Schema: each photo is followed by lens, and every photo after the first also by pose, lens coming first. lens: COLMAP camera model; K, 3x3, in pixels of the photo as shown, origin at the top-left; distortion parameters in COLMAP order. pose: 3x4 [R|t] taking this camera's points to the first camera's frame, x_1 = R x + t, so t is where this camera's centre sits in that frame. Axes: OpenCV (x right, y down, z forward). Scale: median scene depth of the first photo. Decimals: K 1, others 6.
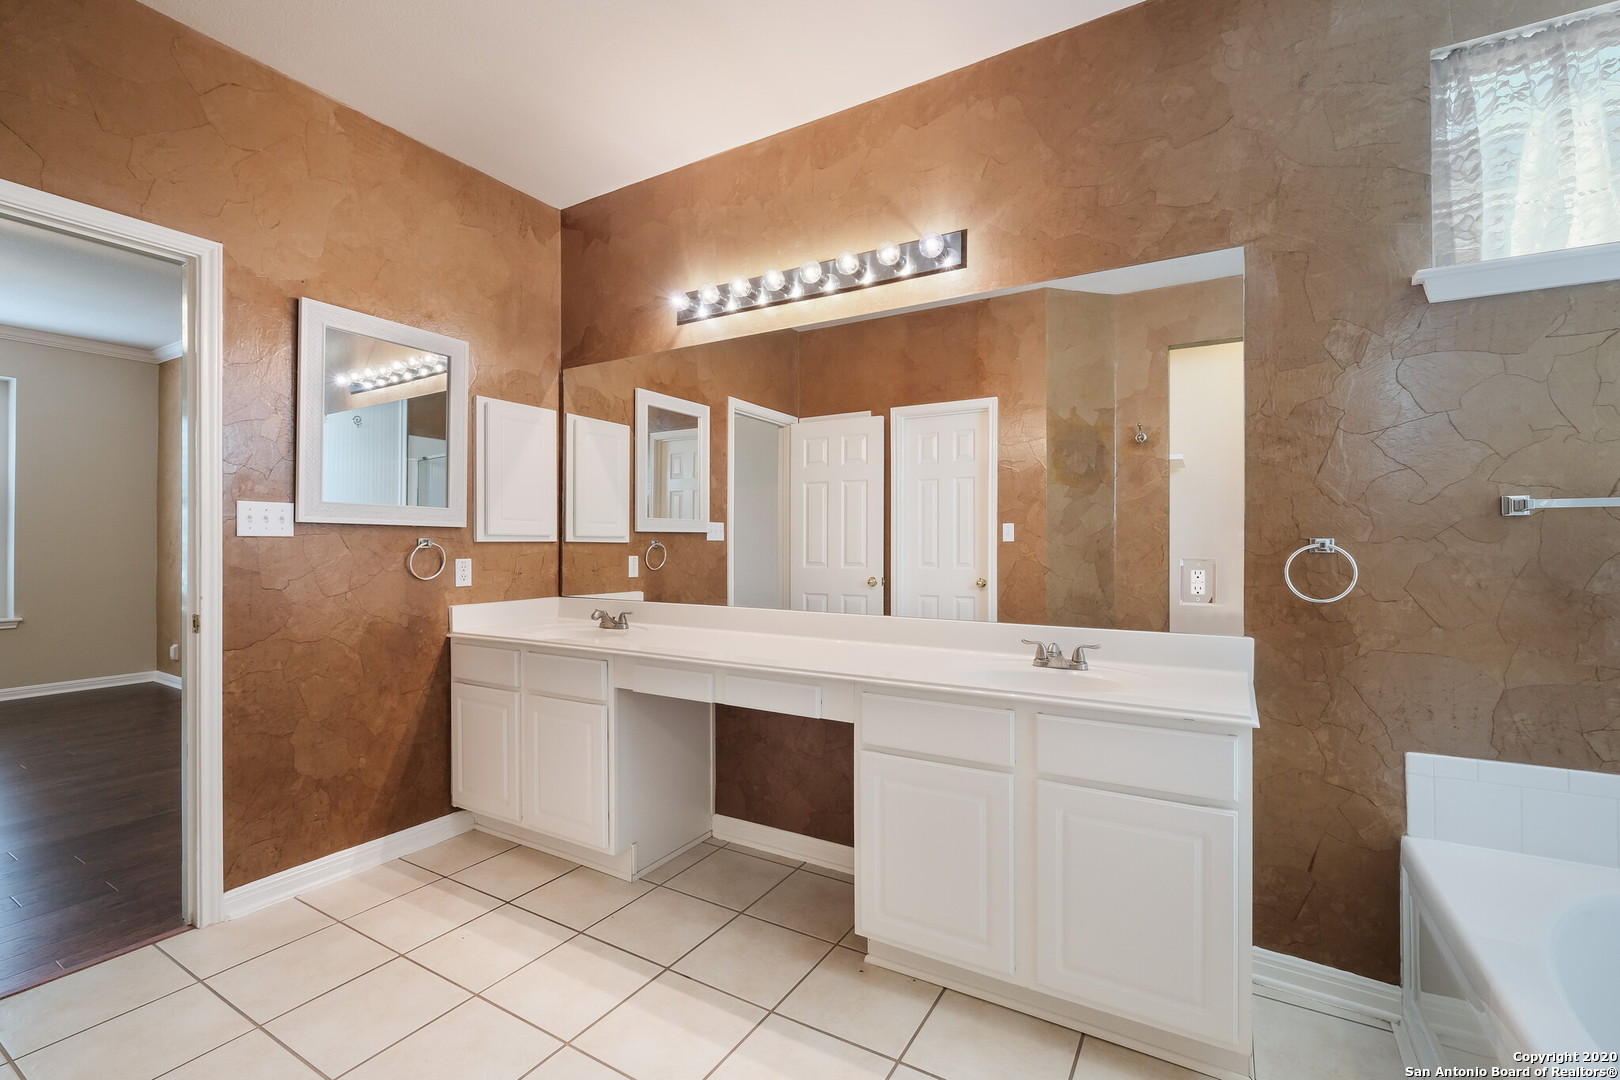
lens RADIAL K [[704.1, 0, 802.9], [0, 704.1, 538.4], [0, 0, 1]] dist [0.002539, 0.000864]
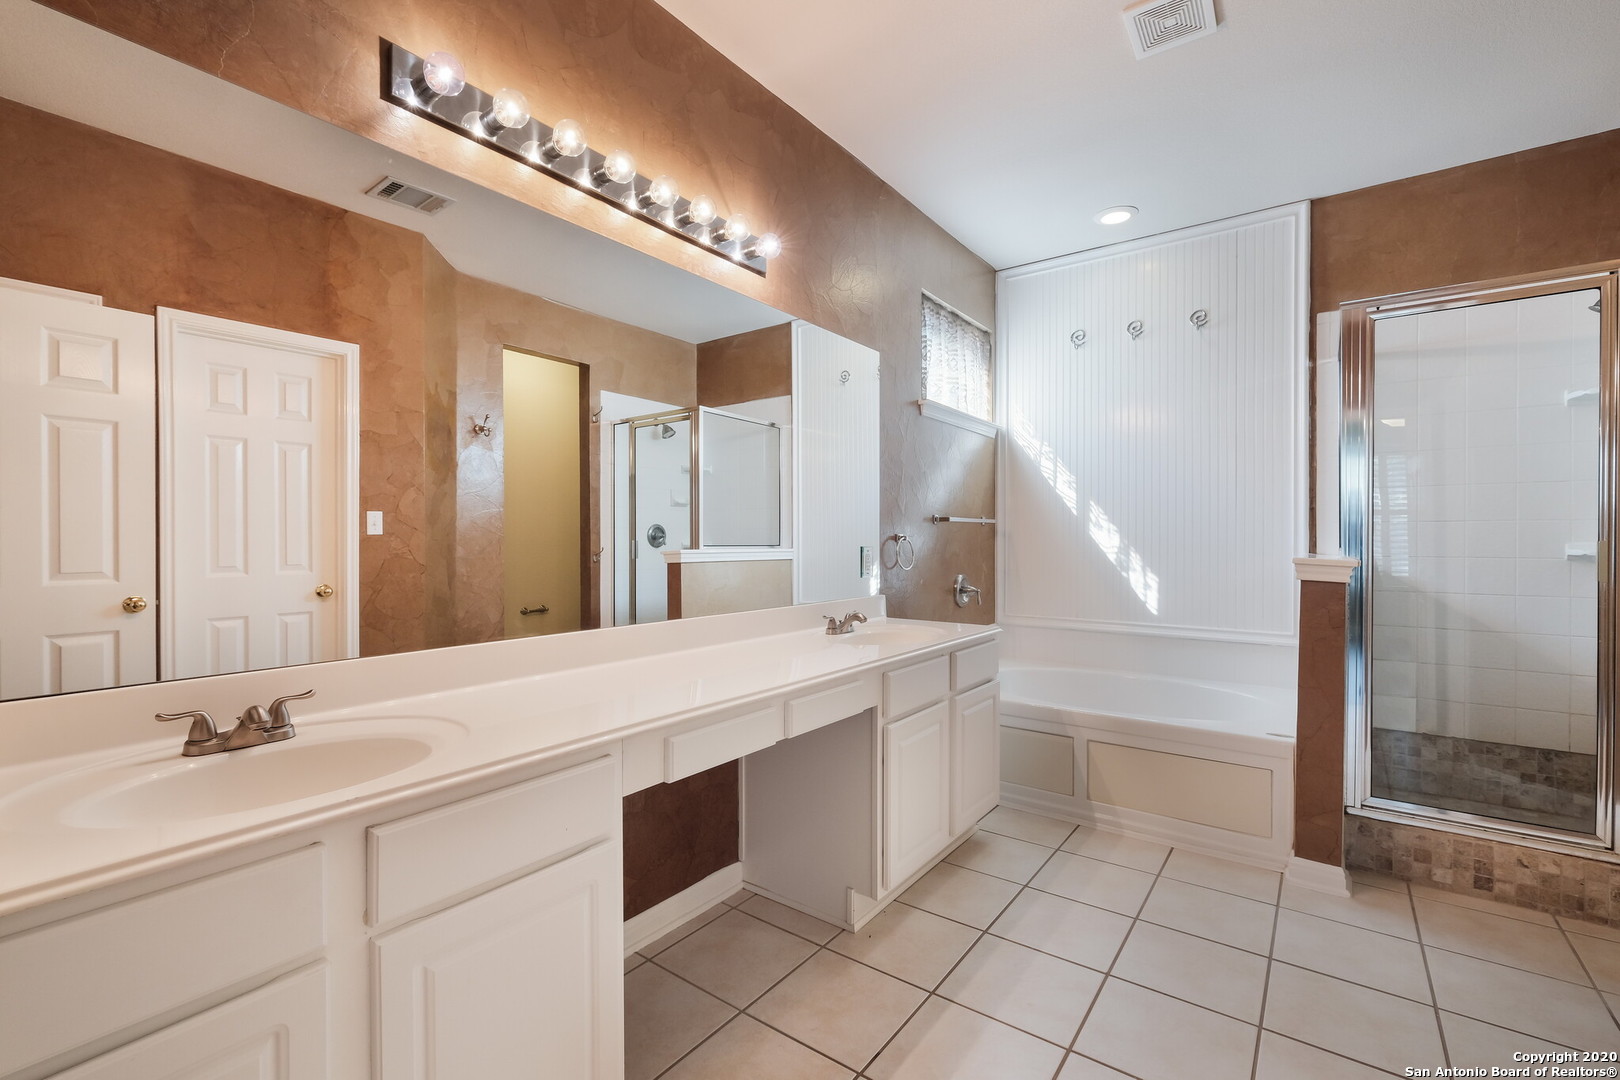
lens RADIAL K [[700.4, 0, 810.0], [0, 700.4, 540.0], [0, 0, 1]] dist [-0.001415, -0.000146]
pose [[0.100193, -0.004400, 0.994958, -0.432673], [-0.006270, 0.999968, 0.005054, 0.003529], [-0.994948, -0.006745, 0.100162, 0.435571]]
